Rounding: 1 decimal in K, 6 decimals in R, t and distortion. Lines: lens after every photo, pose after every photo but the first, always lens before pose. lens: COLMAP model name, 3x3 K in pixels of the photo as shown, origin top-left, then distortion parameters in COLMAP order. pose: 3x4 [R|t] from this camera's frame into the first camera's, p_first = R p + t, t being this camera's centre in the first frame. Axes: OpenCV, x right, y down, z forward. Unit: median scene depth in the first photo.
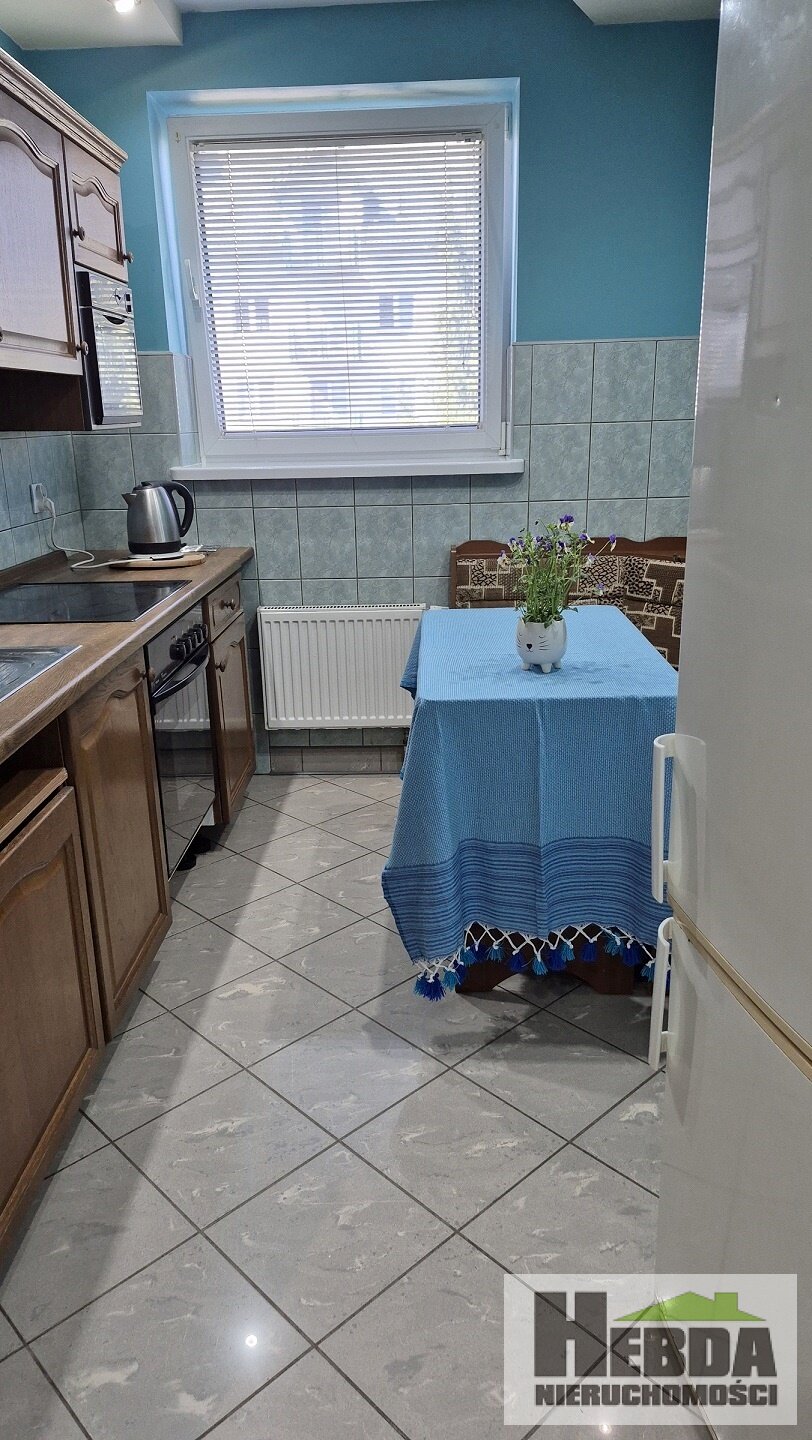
lens RADIAL K [[1024.2, 0, 413.3], [0, 1024.2, 726.8], [0, 0, 1]] dist [0.068728, -0.028312]
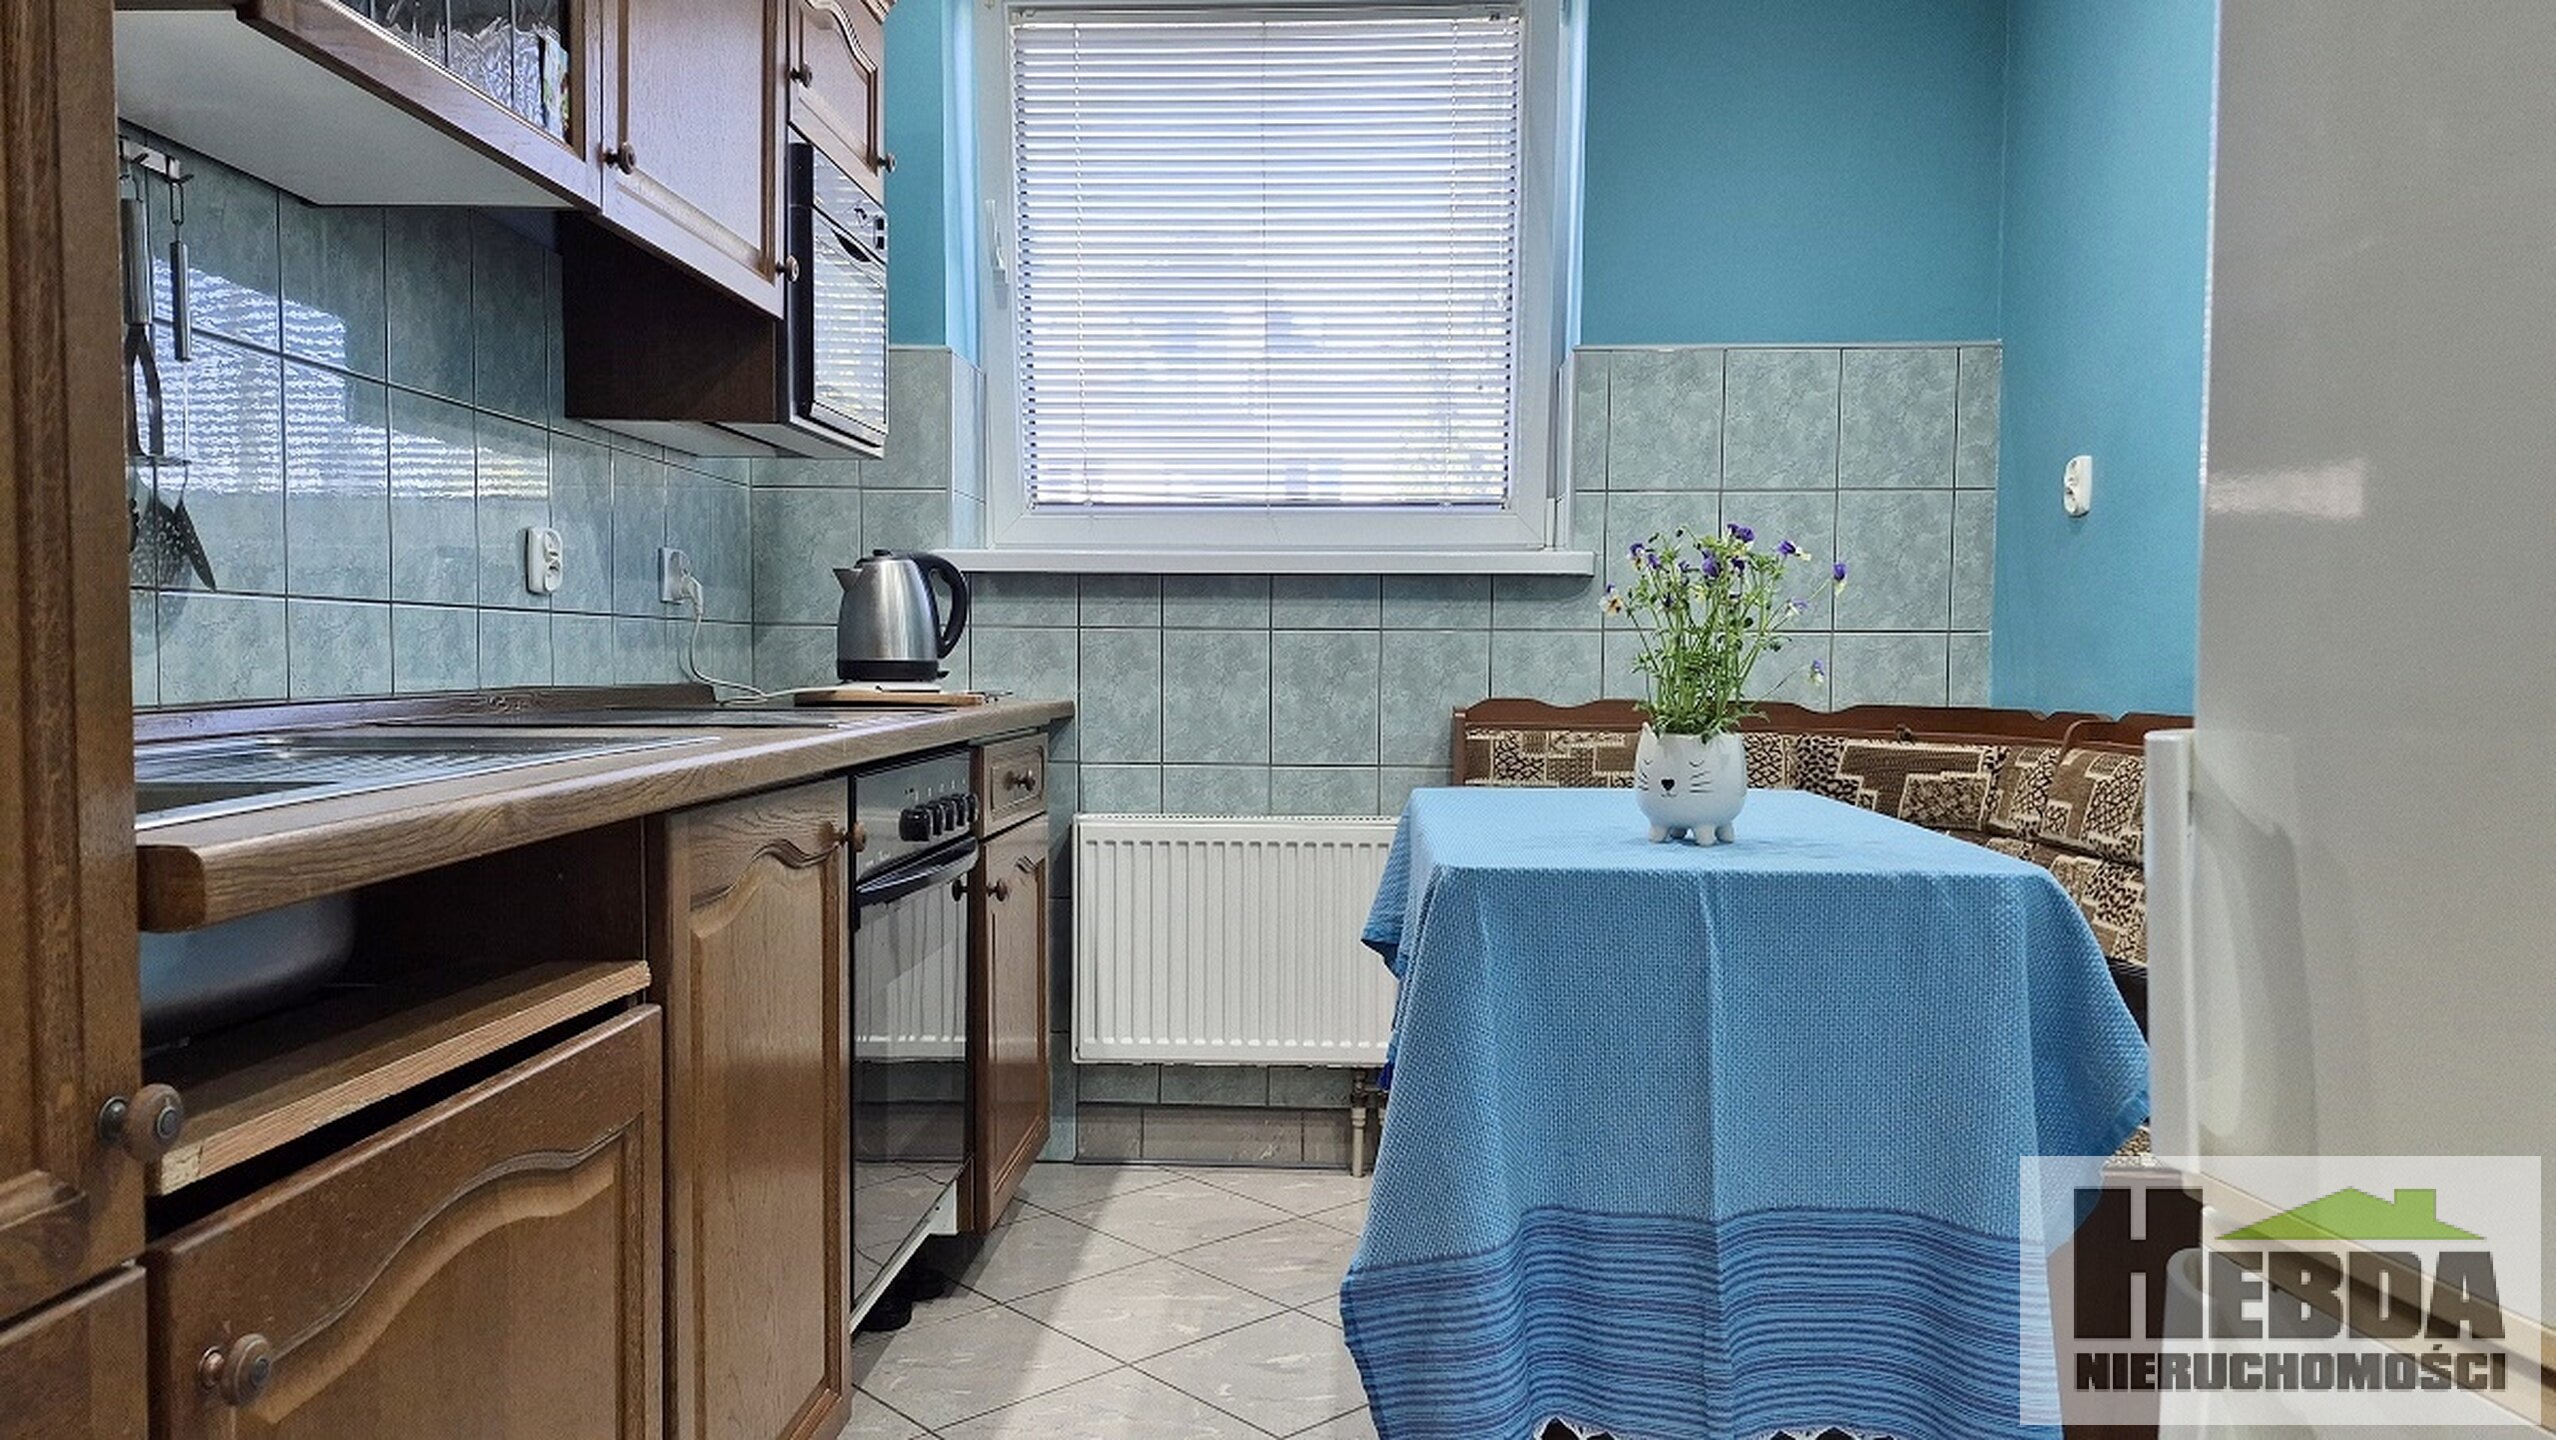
lens RADIAL K [[1824.4, 0, 1288.6], [0, 1824.4, 722.1], [0, 0, 1]] dist [0.086103, -0.005133]
pose [[0.999332, 0.027215, -0.024396, -0.026330], [-0.032472, 0.967468, -0.250899, 0.070933], [0.016775, 0.251524, 0.967706, 0.119721]]
